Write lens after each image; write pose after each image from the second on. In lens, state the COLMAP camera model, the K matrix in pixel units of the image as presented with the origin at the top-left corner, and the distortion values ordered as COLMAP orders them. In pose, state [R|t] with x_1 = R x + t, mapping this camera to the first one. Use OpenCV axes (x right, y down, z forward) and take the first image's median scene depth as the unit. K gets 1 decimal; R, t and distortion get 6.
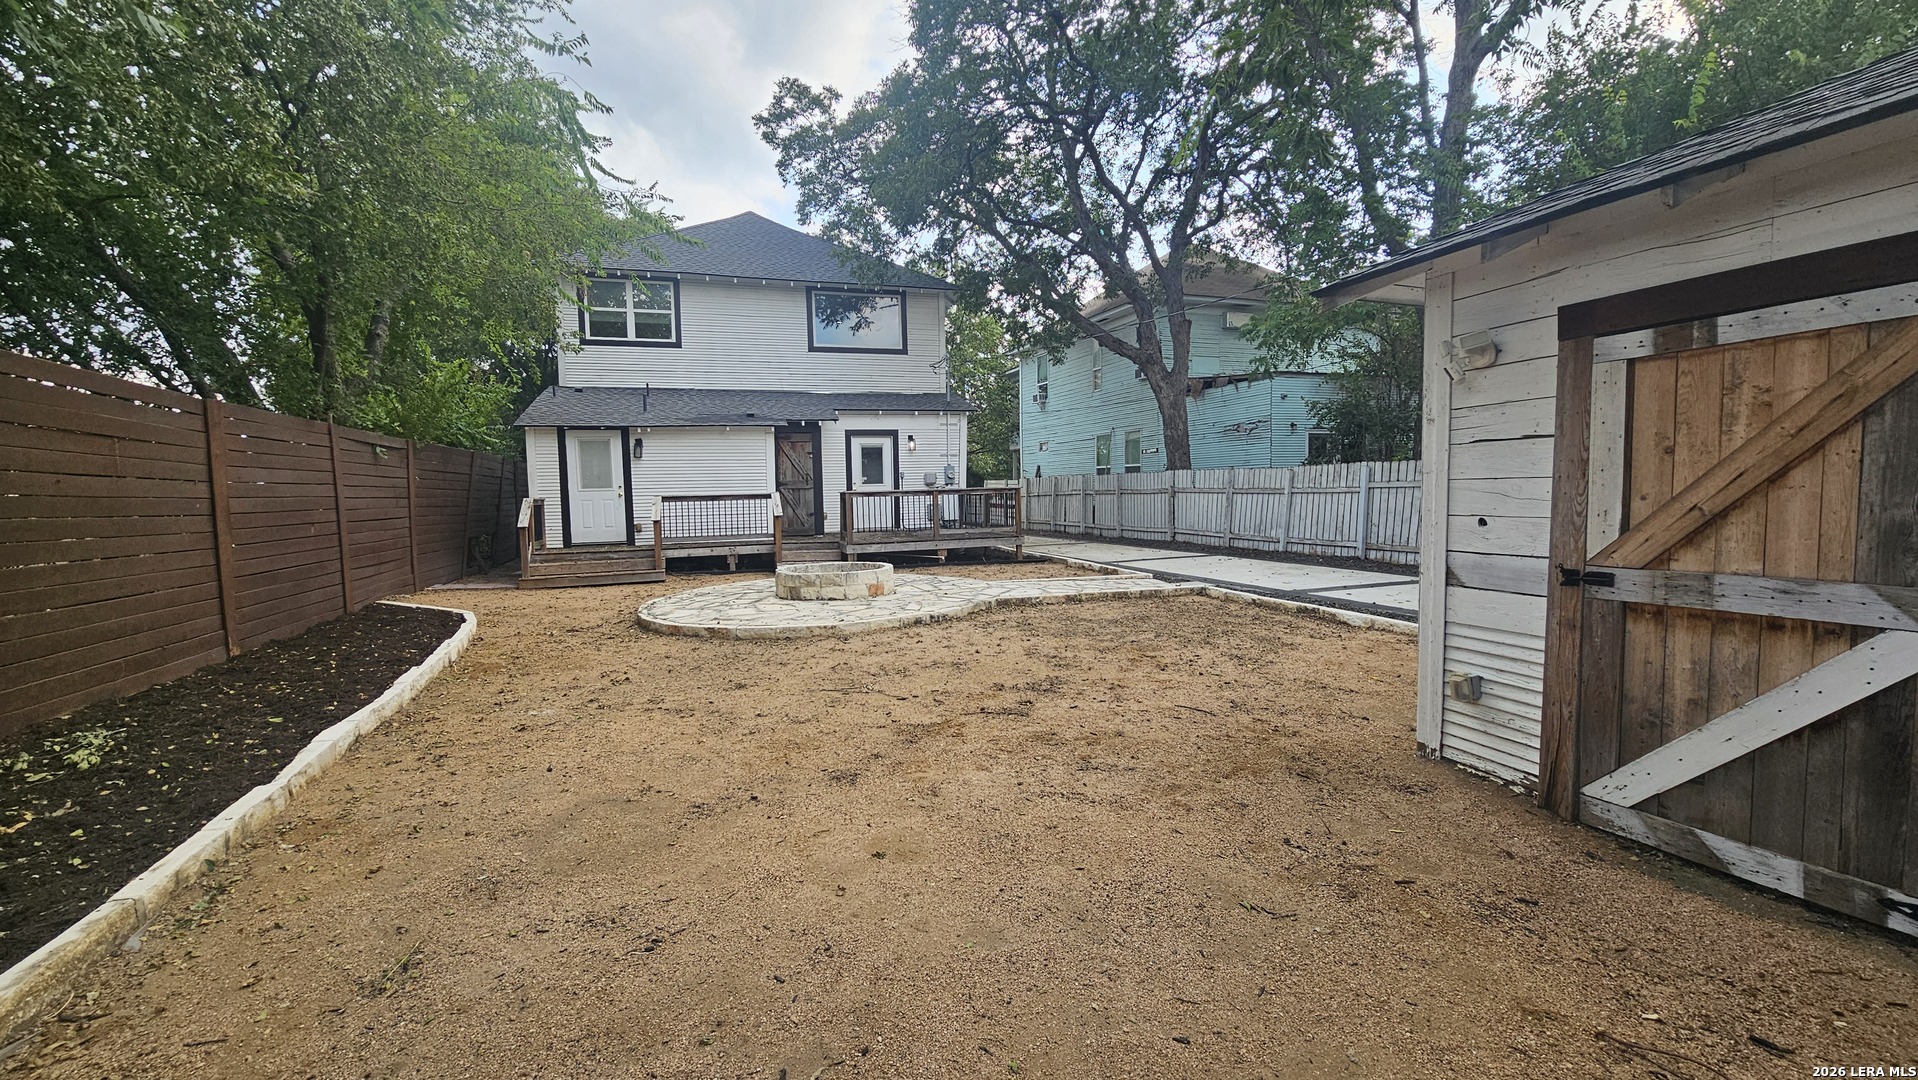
lens RADIAL K [[775.3, 0, 951.7], [0, 775.3, 541.0], [0, 0, 1]] dist [0.002009, 0.000007]
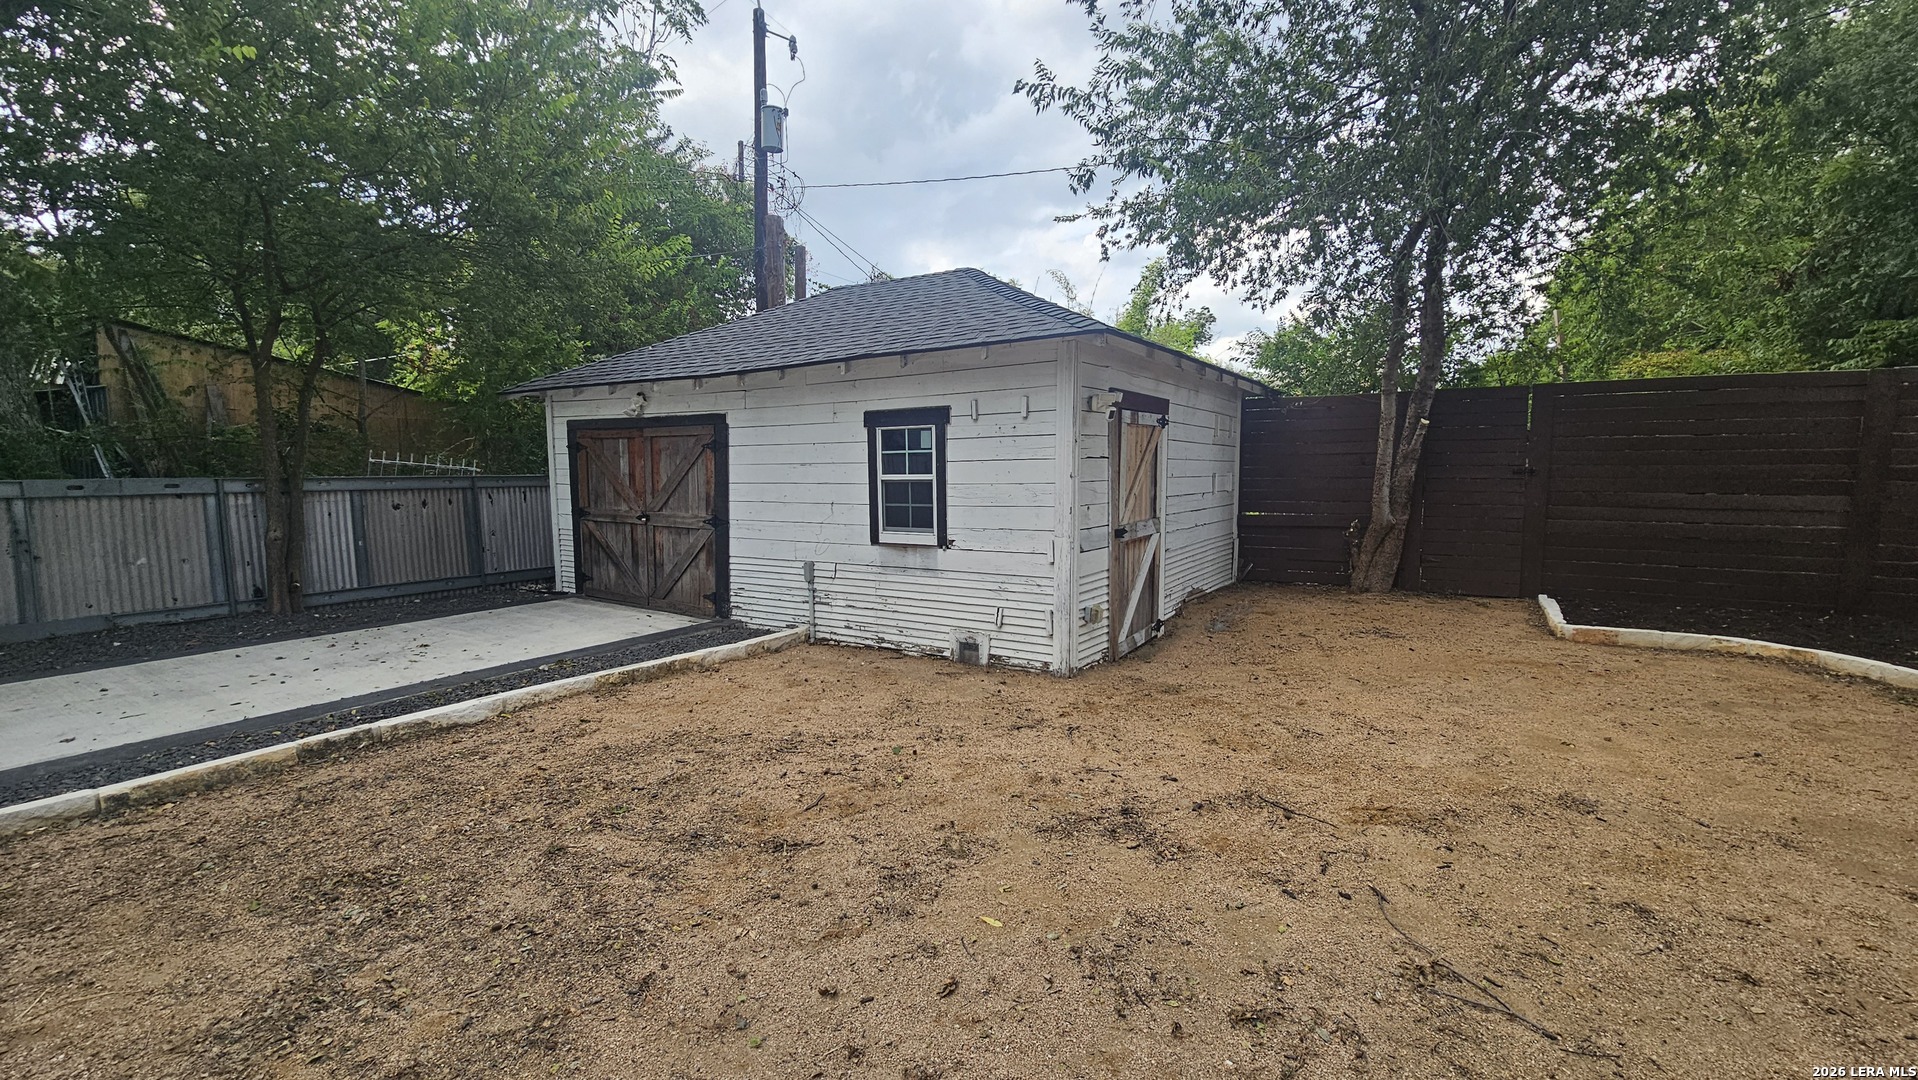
lens RADIAL K [[784.3, 0, 959.0], [0, 784.3, 540.0], [0, 0, 1]] dist [-0.001904, -0.000184]
pose [[-0.617087, -0.043516, 0.785690, -0.130594], [0.072222, 0.991123, 0.111618, -0.049653], [-0.783573, 0.125622, -0.608467, 0.683233]]
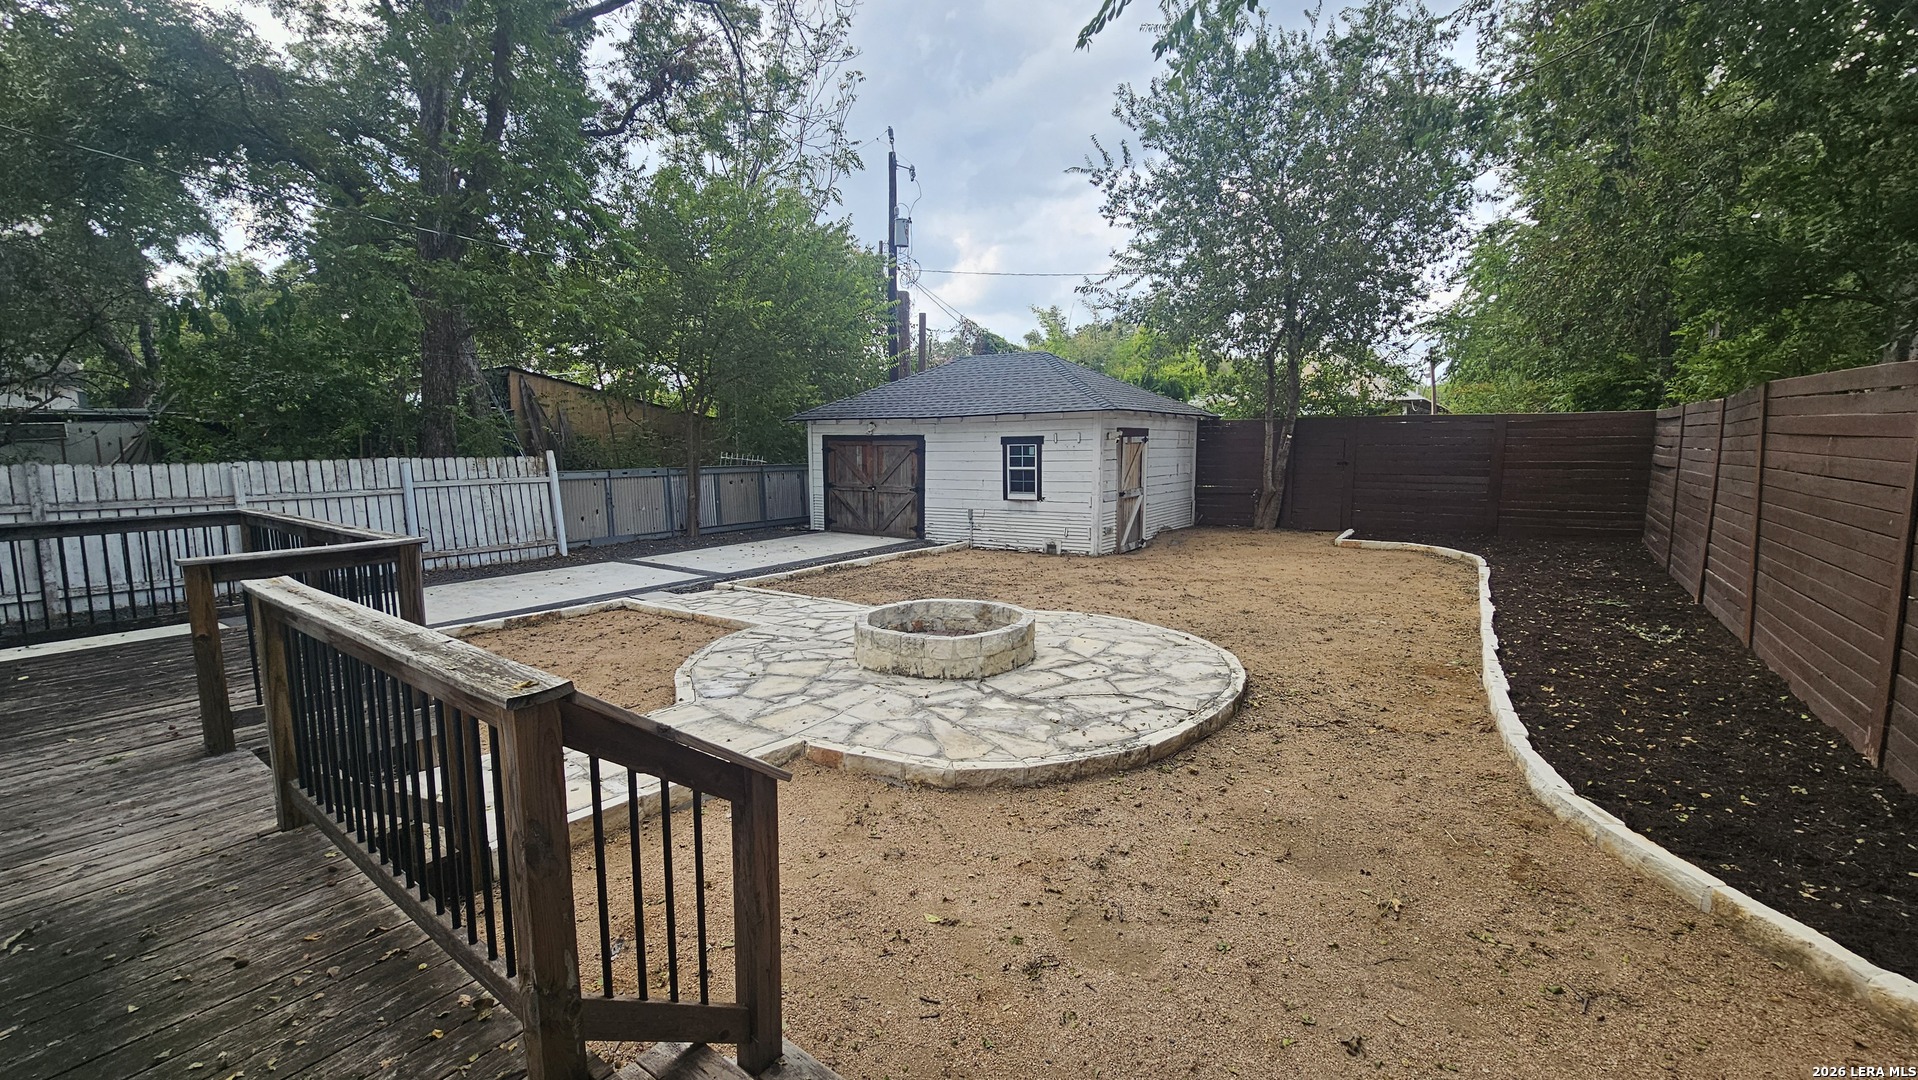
lens RADIAL K [[796.0, 0, 959.0], [0, 796.0, 540.0], [0, 0, 1]] dist [-0.000605, -0.000080]
pose [[-0.594331, -0.067102, 0.801417, -0.572960], [0.073739, 0.987768, 0.137390, -0.098151], [-0.800833, 0.140751, -0.582113, 1.148463]]
